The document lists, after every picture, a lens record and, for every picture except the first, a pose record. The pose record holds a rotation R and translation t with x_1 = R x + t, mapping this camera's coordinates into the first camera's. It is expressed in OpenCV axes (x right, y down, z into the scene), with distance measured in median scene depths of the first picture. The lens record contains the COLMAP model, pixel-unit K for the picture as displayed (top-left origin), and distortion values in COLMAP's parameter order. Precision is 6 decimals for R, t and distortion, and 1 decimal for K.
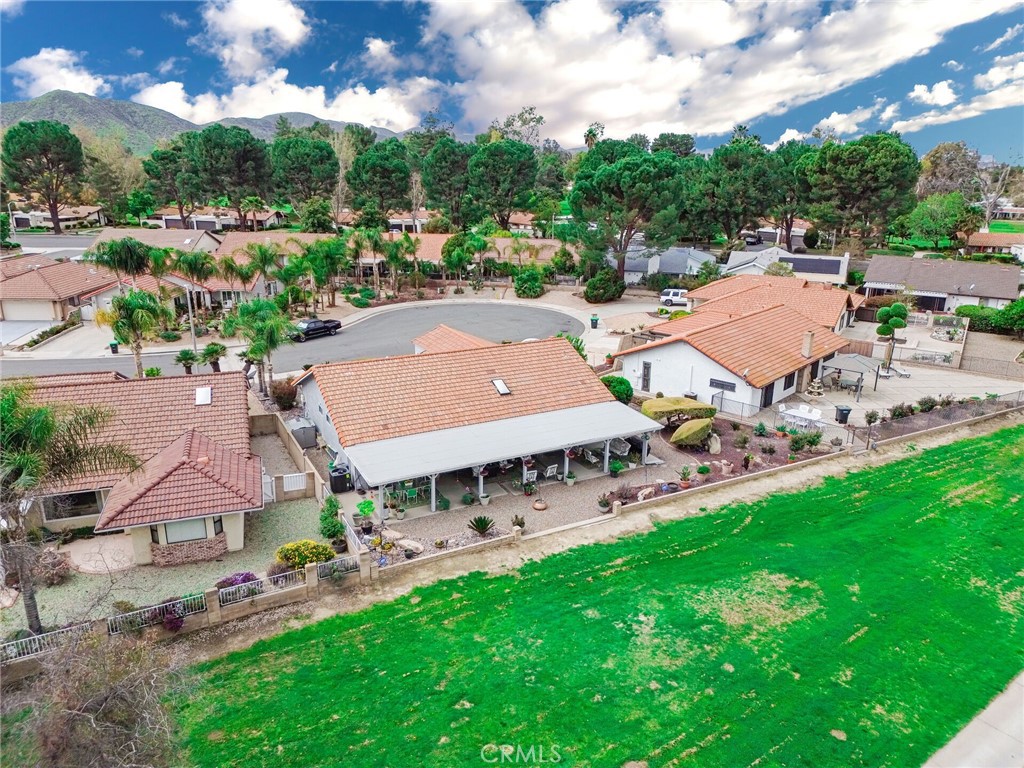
lens RADIAL K [[716.2, 0, 512.0], [0, 716.2, 384.0], [0, 0, 1]] dist [0.085343, -0.094971]
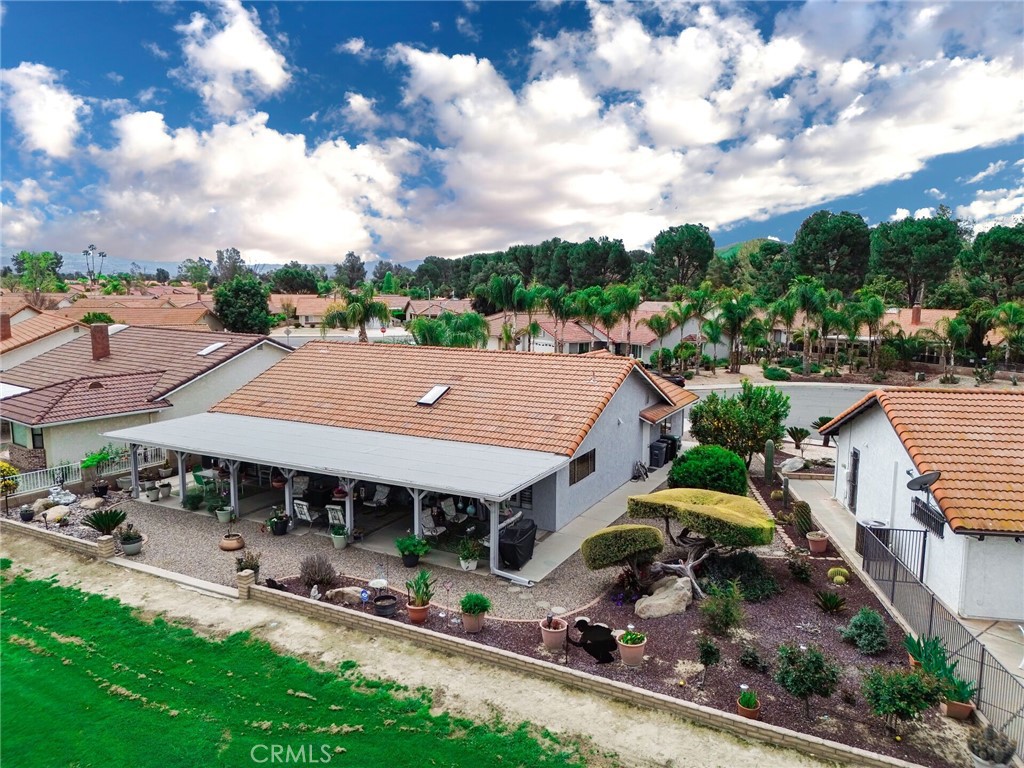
lens RADIAL K [[716.2, 0, 512.0], [0, 716.2, 384.0], [0, 0, 1]] dist [0.085343, -0.094971]
pose [[0.563203, 0.103188, -0.819850, 0.443028], [-0.244563, 0.968537, -0.046102, 0.005115], [0.789298, 0.226470, 0.570719, 0.535054]]
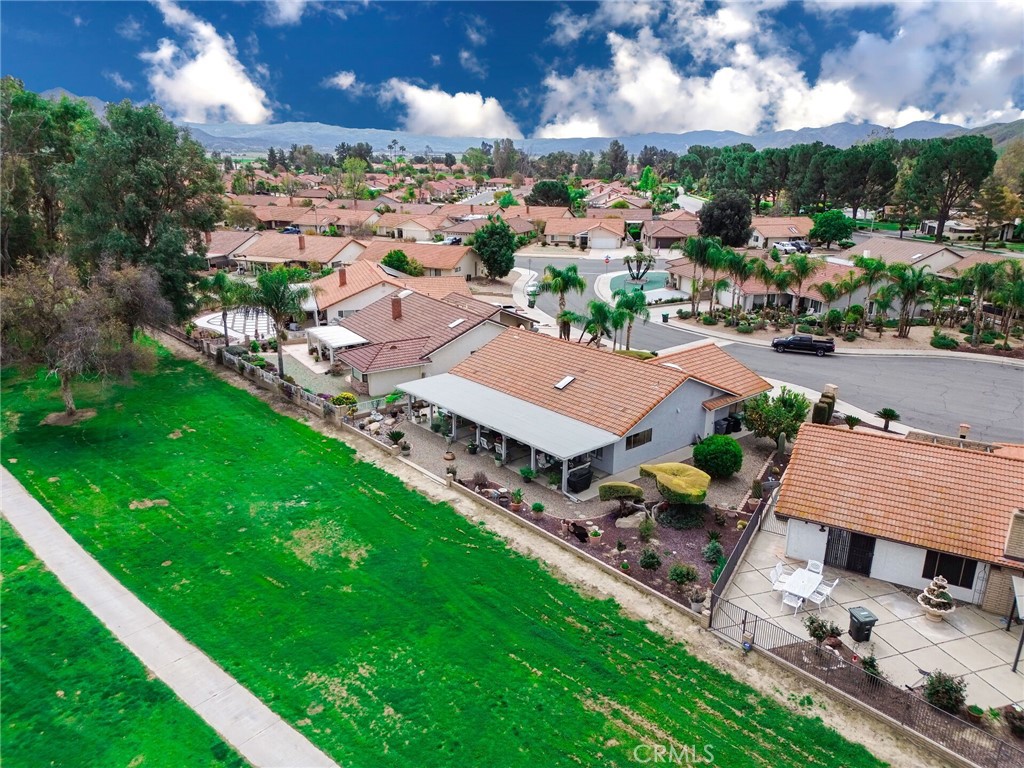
lens RADIAL K [[716.2, 0, 512.0], [0, 716.2, 384.0], [0, 0, 1]] dist [0.085343, -0.094971]
pose [[0.231589, 0.281822, -0.931098, 0.785596], [-0.294985, 0.932399, 0.208845, -0.158080], [0.927012, 0.226293, 0.299066, 0.466890]]
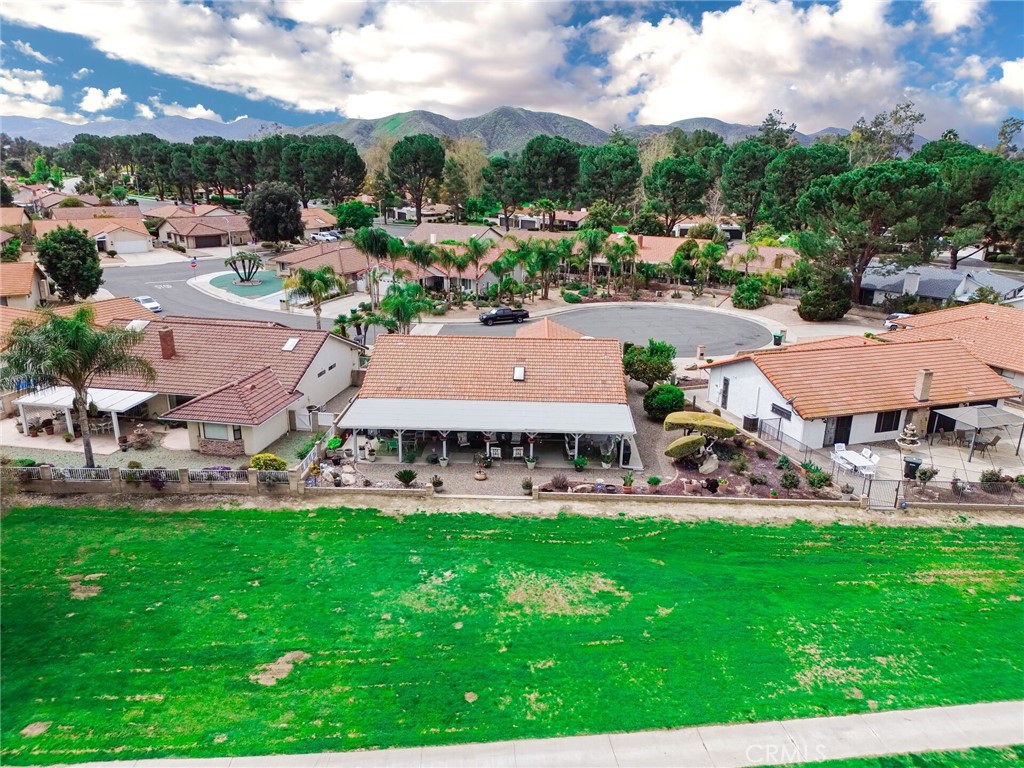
lens RADIAL K [[716.2, 0, 512.0], [0, 716.2, 384.0], [0, 0, 1]] dist [0.085343, -0.094971]
pose [[0.867932, 0.146922, -0.474455, 0.392653], [-0.149590, 0.988218, 0.032368, -0.010916], [0.473621, 0.042880, 0.879684, 0.022912]]
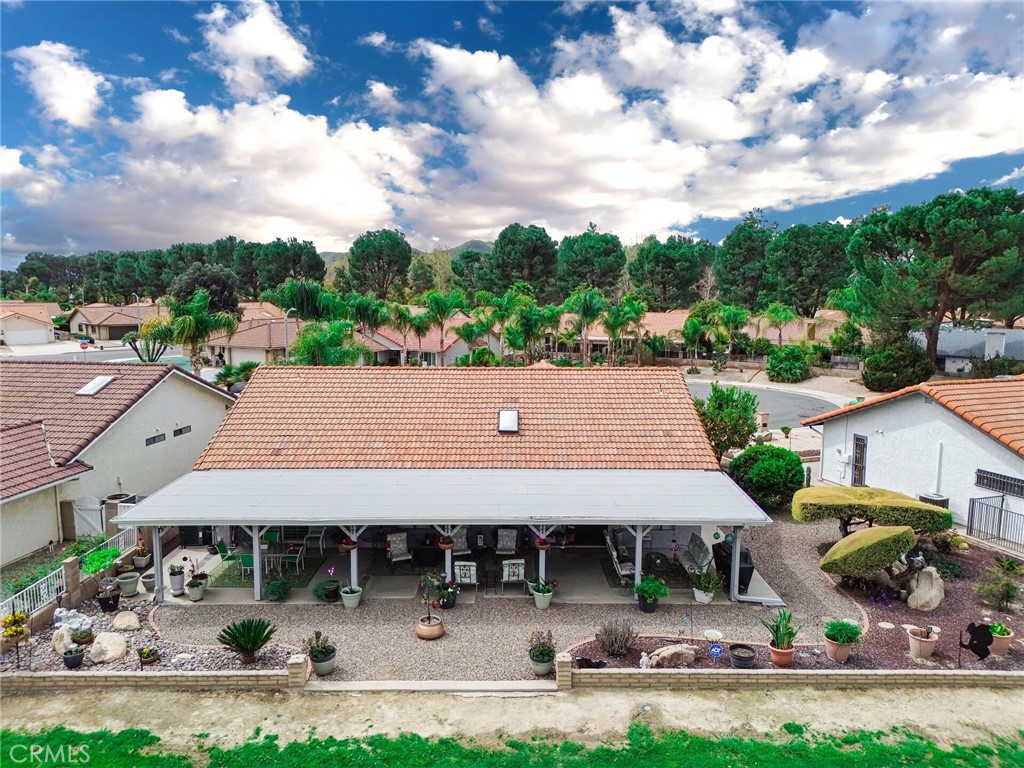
lens RADIAL K [[716.2, 0, 512.0], [0, 716.2, 384.0], [0, 0, 1]] dist [0.085343, -0.094971]
pose [[0.887428, 0.051464, -0.458064, 0.202587], [-0.130948, 0.980952, -0.143480, 0.045916], [0.441954, 0.187311, 0.877263, 0.374055]]
